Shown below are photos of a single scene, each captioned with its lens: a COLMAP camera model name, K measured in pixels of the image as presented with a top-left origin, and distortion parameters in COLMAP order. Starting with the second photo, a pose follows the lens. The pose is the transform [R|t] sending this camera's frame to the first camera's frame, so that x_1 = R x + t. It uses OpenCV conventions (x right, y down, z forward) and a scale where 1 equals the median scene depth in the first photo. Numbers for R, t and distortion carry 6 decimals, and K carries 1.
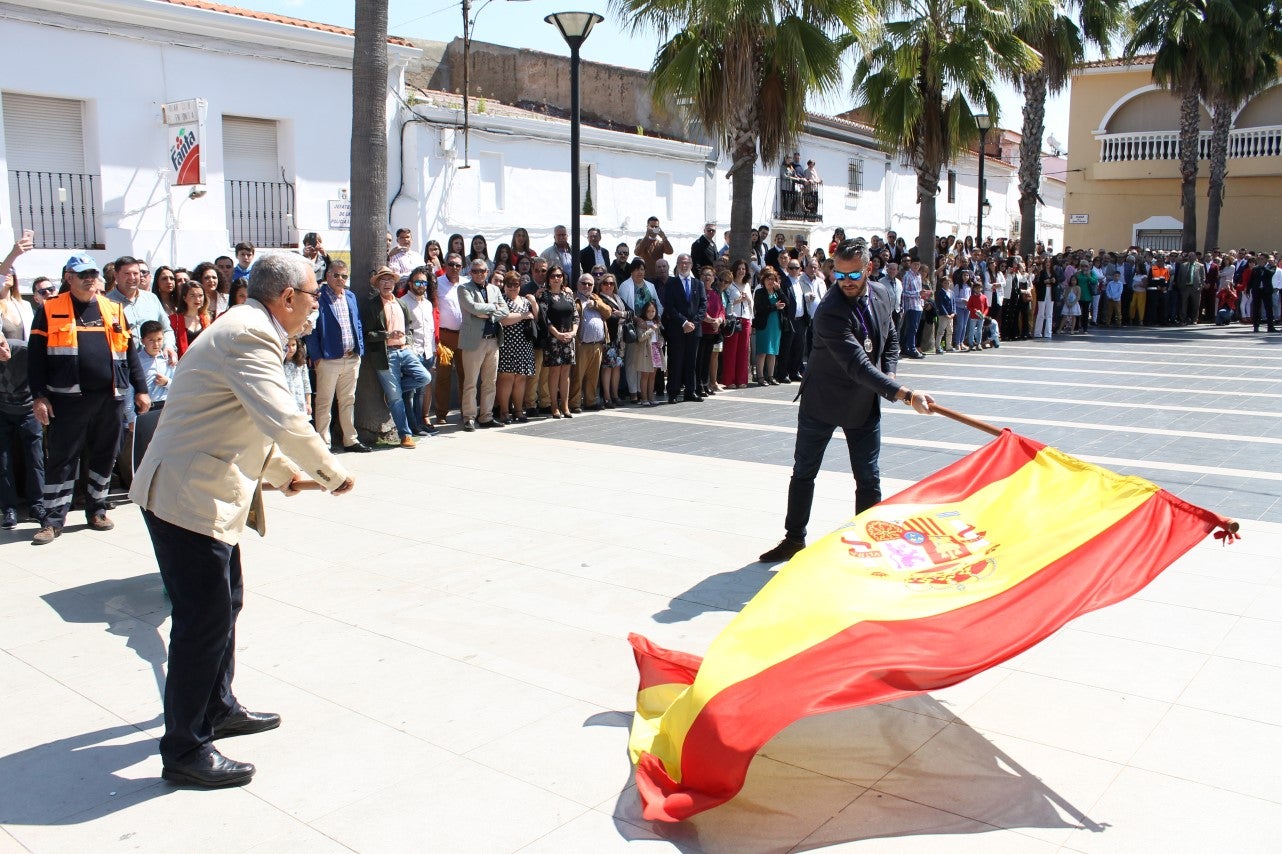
lens RADIAL K [[1105.3, 0, 644.1], [0, 1105.3, 428.5], [0, 0, 1]] dist [-0.162612, 0.157225]
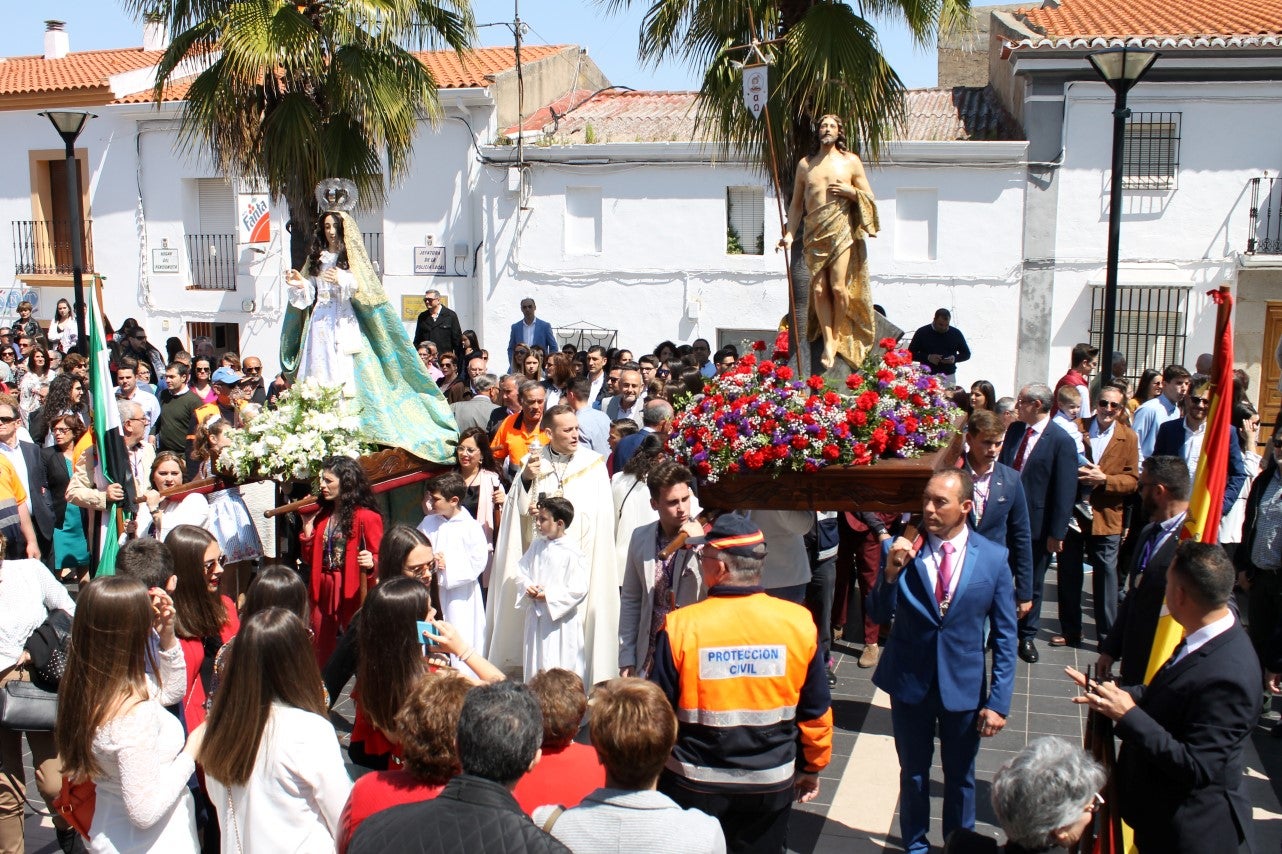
lens RADIAL K [[1253.9, 0, 642.0], [0, 1253.9, 427.3], [0, 0, 1]] dist [-0.151231, 0.167678]
pose [[0.356491, 0.142607, -0.923351, 0.854936], [-0.141169, 0.985158, 0.097650, -0.173635], [0.923572, 0.095537, 0.371332, 0.716651]]
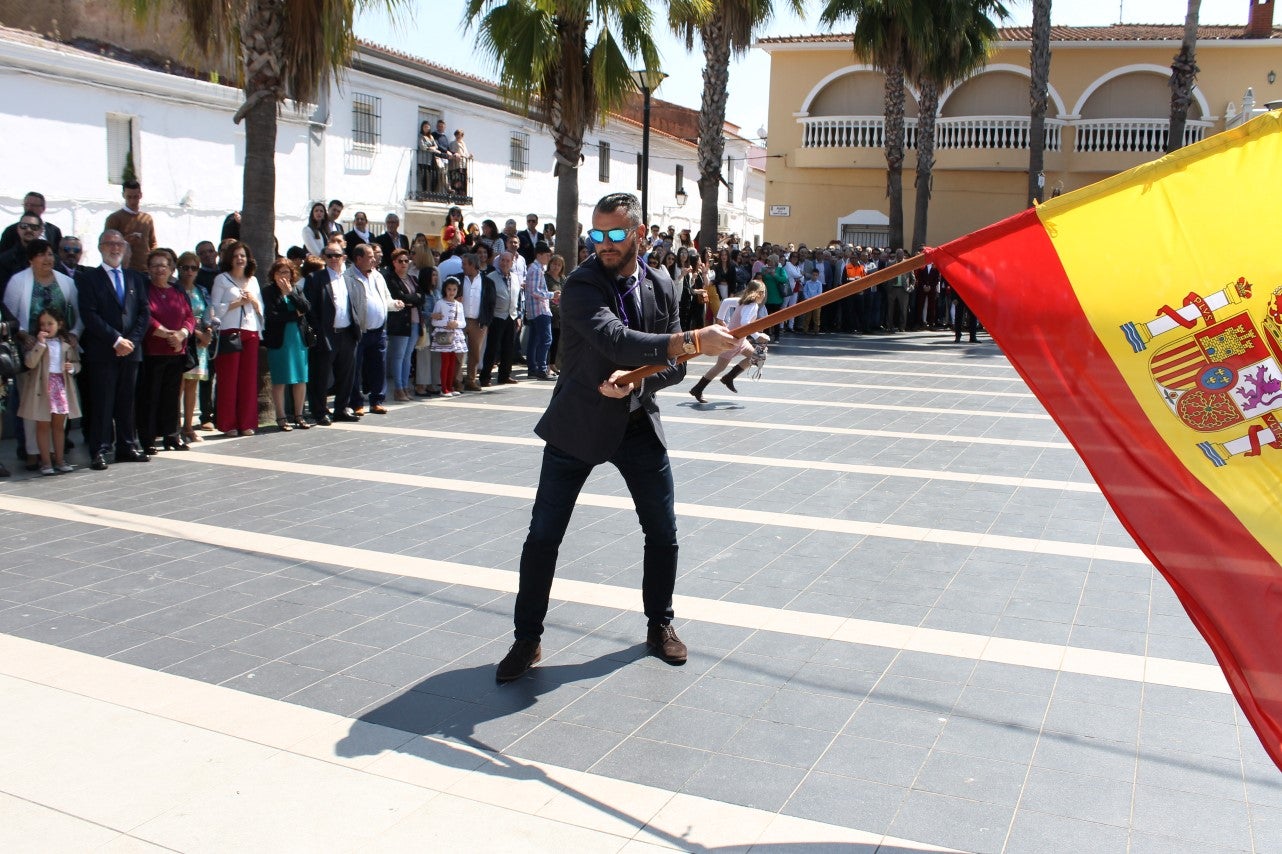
lens RADIAL K [[1150.6, 0, 643.7], [0, 1150.6, 426.9], [0, 0, 1]] dist [-0.165205, 0.180033]
pose [[0.969797, -0.012183, 0.243610, 0.117559], [0.013333, 0.999906, -0.003072, -0.027587], [-0.243549, 0.006227, 0.969869, 0.212205]]
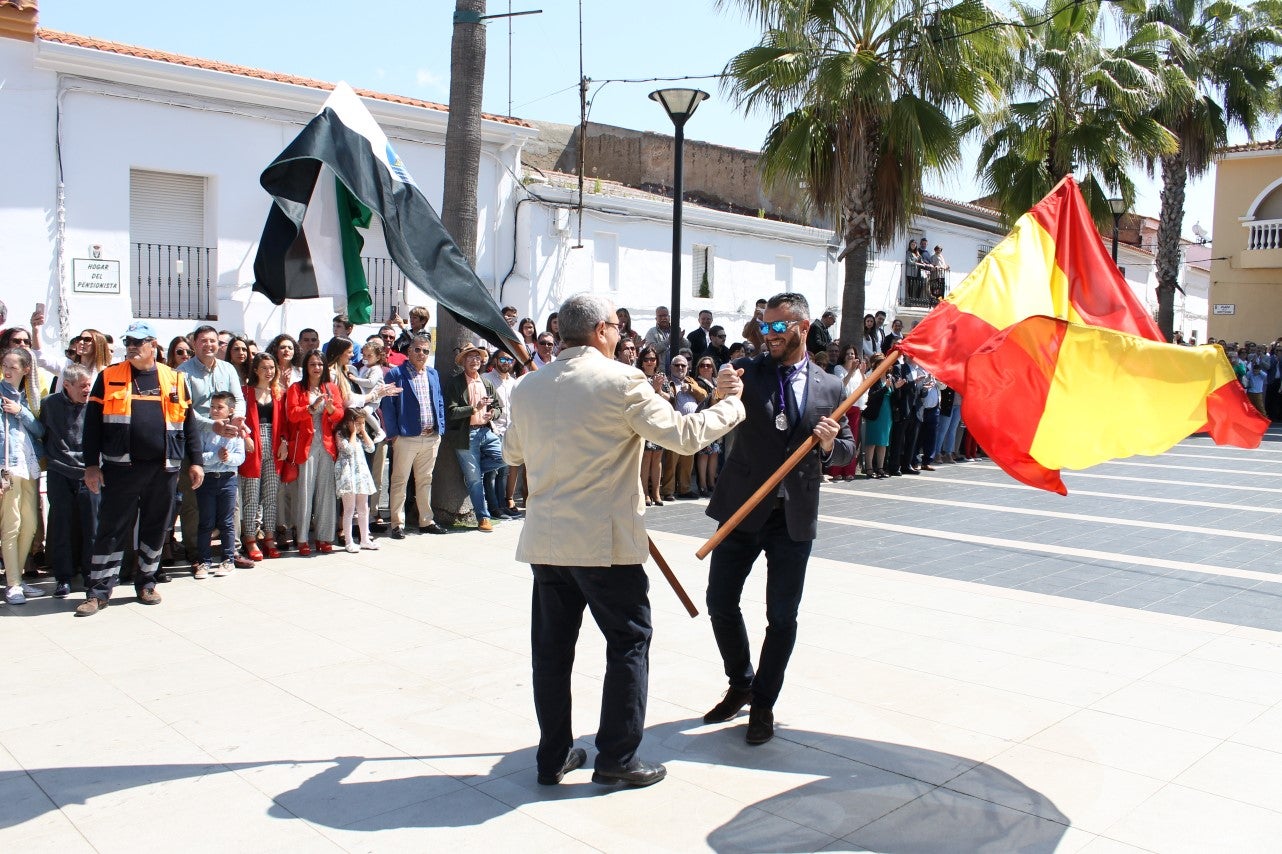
lens RADIAL K [[1105.3, 0, 644.1], [0, 1105.3, 428.5], [0, 0, 1]] dist [-0.162612, 0.157225]
pose [[0.992520, 0.027466, -0.118952, 0.018934], [-0.036388, 0.996632, -0.073491, -0.003315], [0.116533, 0.077270, 0.990176, 0.028193]]
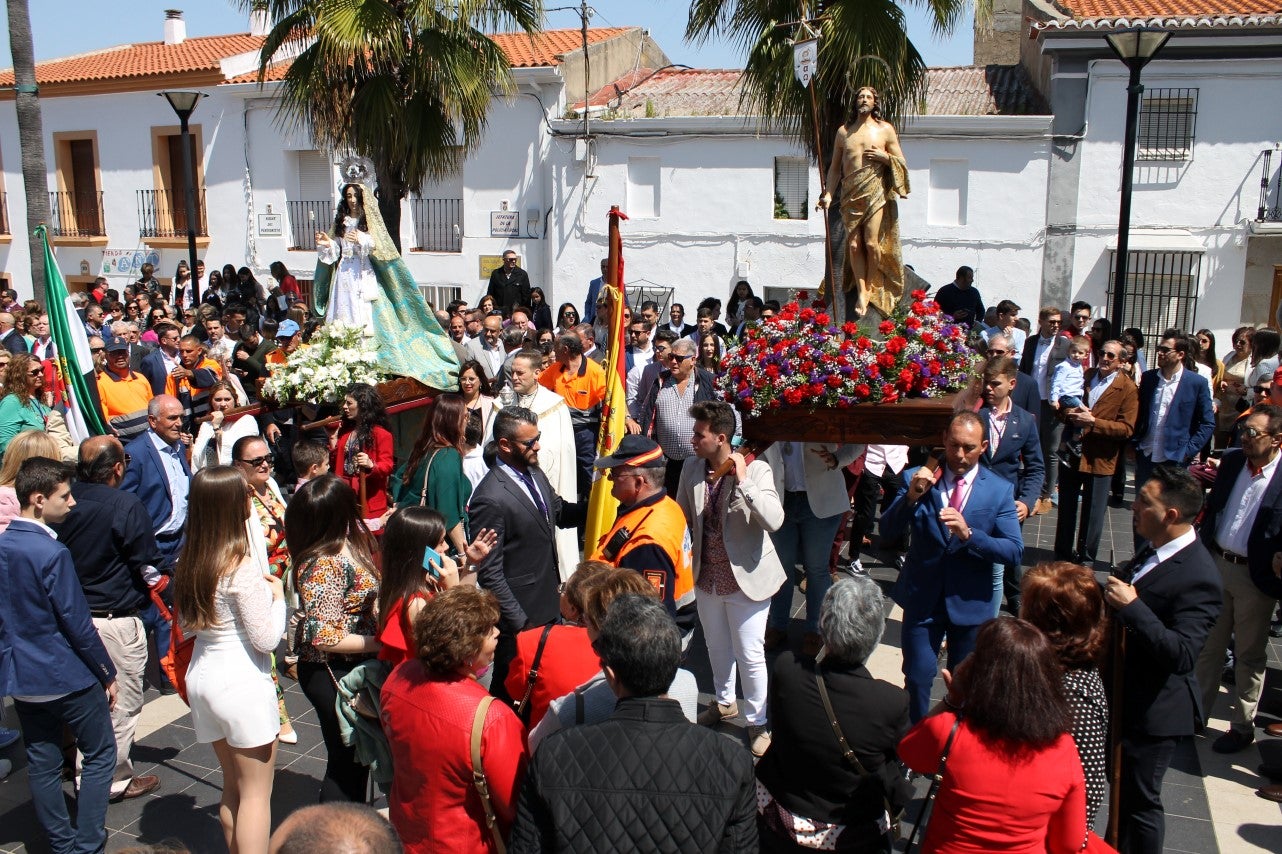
lens RADIAL K [[1105.3, 0, 644.1], [0, 1105.3, 428.5], [0, 0, 1]] dist [-0.162612, 0.157225]
pose [[0.311686, 0.195520, -0.929852, 0.831536], [-0.142420, 0.977158, 0.157728, -0.177778], [0.939451, 0.083268, 0.332412, 0.725695]]
